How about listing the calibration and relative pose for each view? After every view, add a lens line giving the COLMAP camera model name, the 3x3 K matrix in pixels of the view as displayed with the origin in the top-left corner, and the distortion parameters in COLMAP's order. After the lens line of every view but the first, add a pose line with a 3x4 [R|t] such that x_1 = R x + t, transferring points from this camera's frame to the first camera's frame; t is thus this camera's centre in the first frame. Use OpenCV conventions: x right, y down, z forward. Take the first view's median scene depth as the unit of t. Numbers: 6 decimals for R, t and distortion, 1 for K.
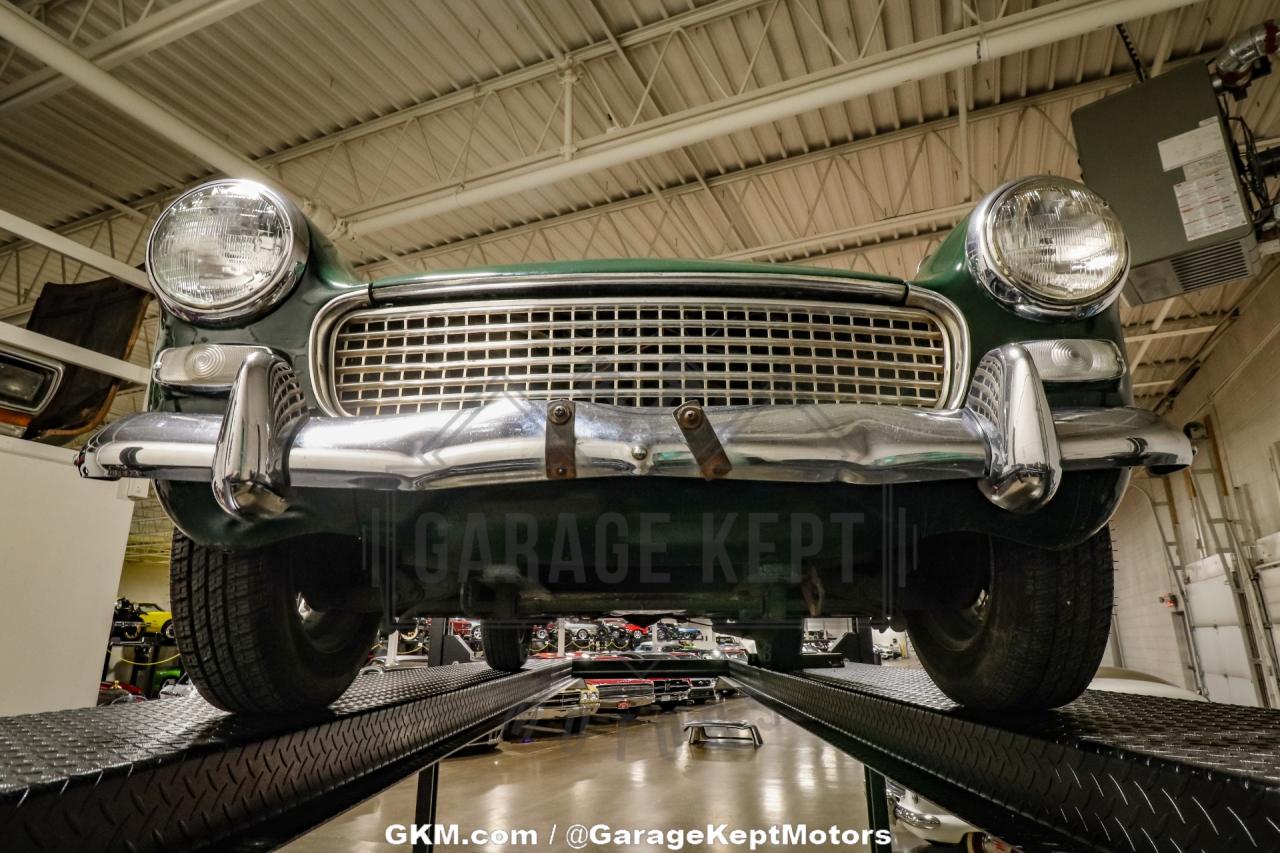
lens RADIAL K [[752.3, 0, 640.0], [0, 752.3, 426.5], [0, 0, 1]] dist [0.021652, 0.000757]
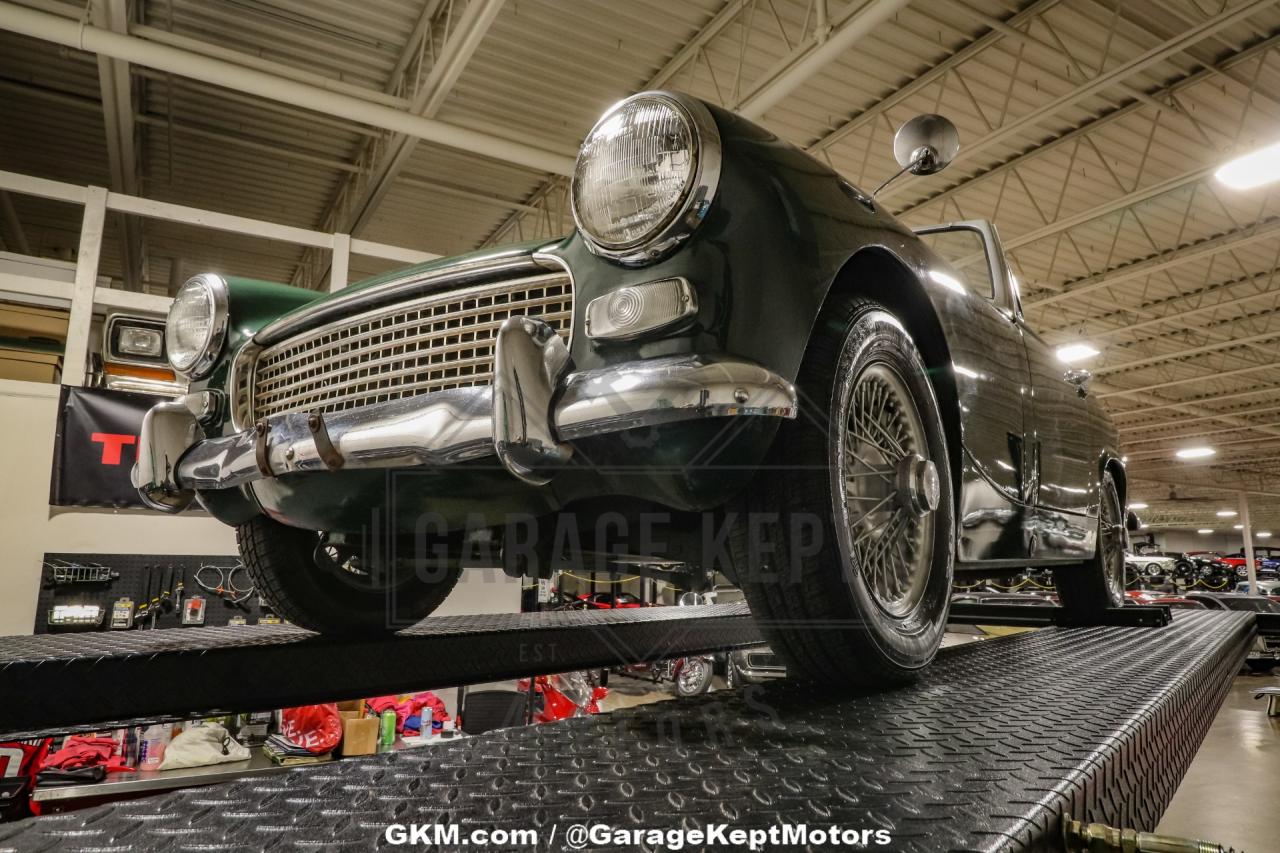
lens RADIAL K [[833.4, 0, 640.0], [0, 833.4, 426.5], [0, 0, 1]] dist [0.005688, 0.000105]
pose [[0.803604, -0.086286, -0.588876, 0.184662], [0.146747, 0.987613, 0.055545, -0.000567], [0.576789, -0.131052, 0.806313, 0.027117]]
